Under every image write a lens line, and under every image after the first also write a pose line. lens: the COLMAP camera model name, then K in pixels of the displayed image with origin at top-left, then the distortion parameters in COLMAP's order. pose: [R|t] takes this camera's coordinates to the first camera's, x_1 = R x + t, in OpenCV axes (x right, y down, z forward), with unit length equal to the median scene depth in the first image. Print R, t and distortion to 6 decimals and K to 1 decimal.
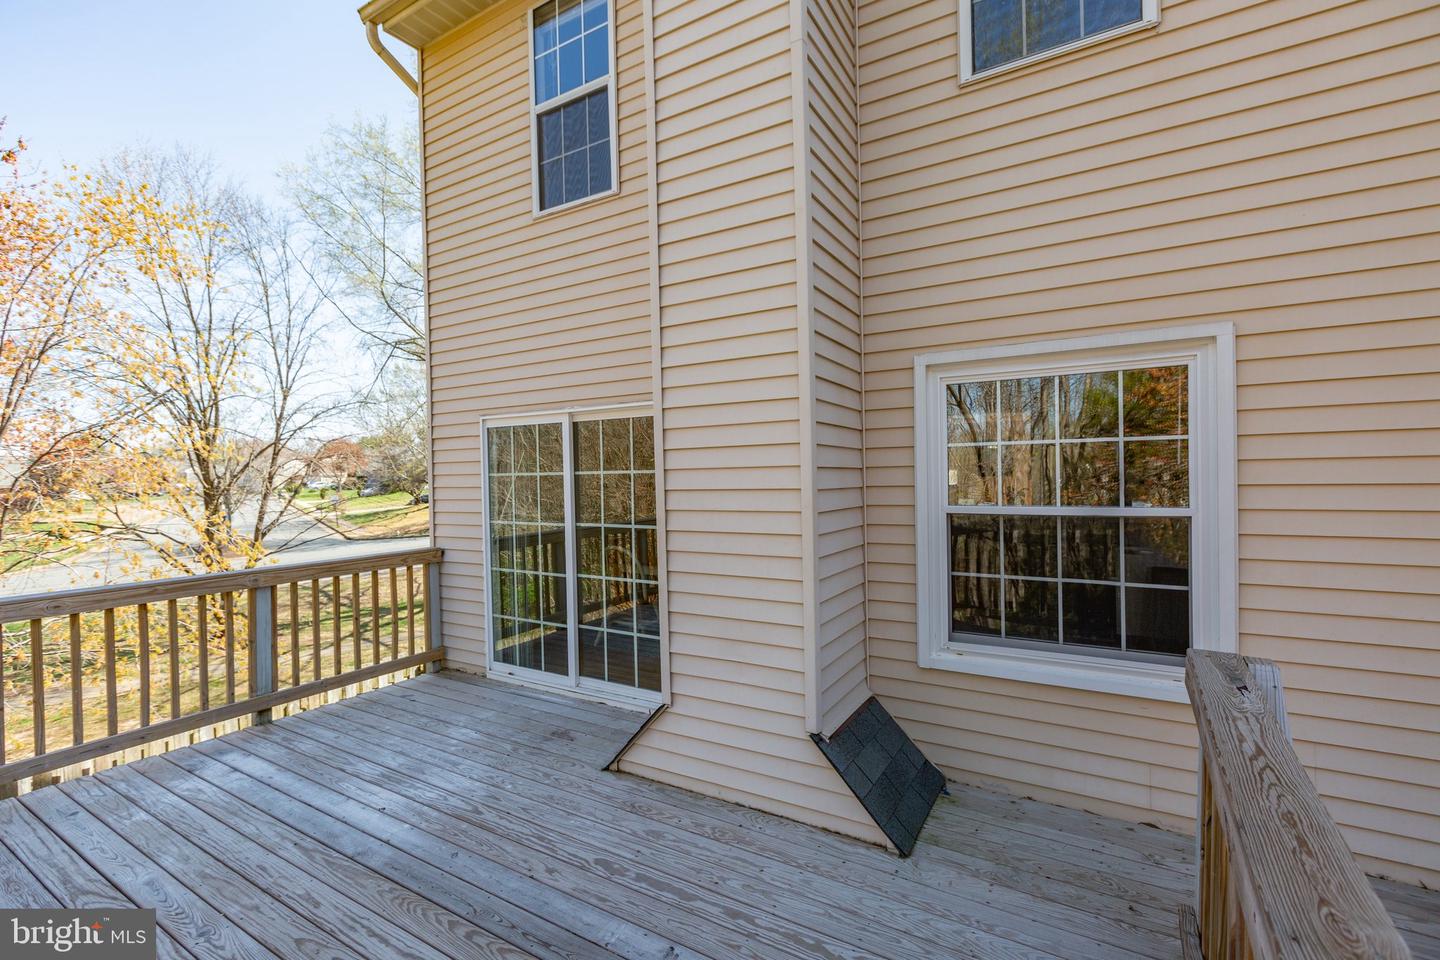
lens RADIAL K [[630.1, 0, 720.0], [0, 630.1, 480.0], [0, 0, 1]] dist [0.002951, 0.000409]
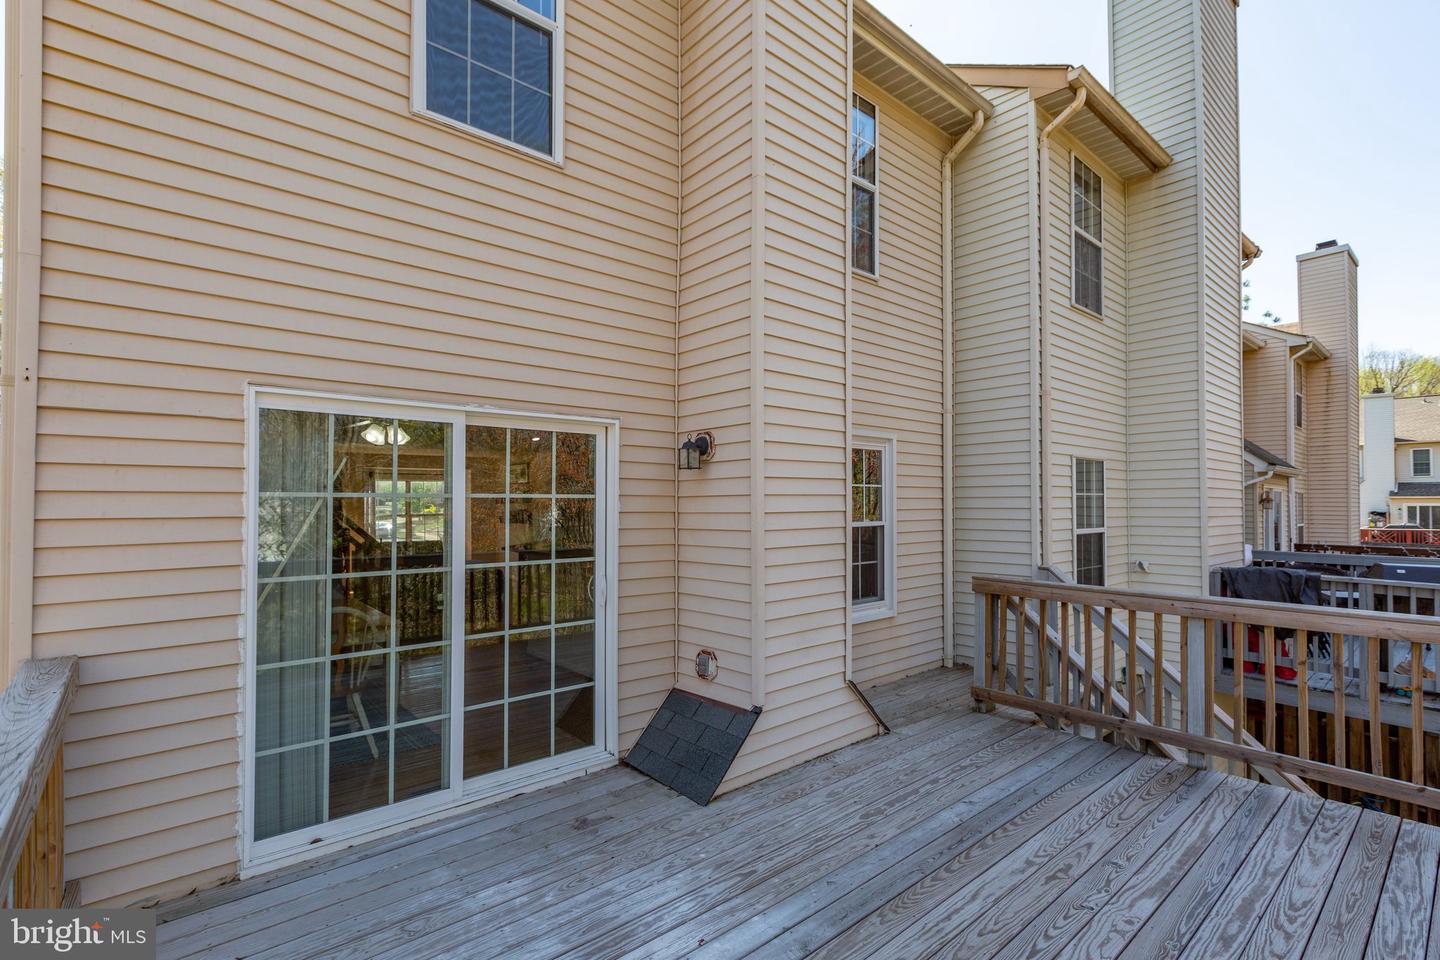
lens RADIAL K [[661.4, 0, 721.2], [0, 661.4, 497.4], [0, 0, 1]] dist [0.000311, 0.000081]
pose [[0.317163, 0.028722, 0.947936, -1.015532], [0.011212, 0.999358, -0.034031, 0.024124], [-0.948305, 0.021421, 0.316638, 0.576603]]
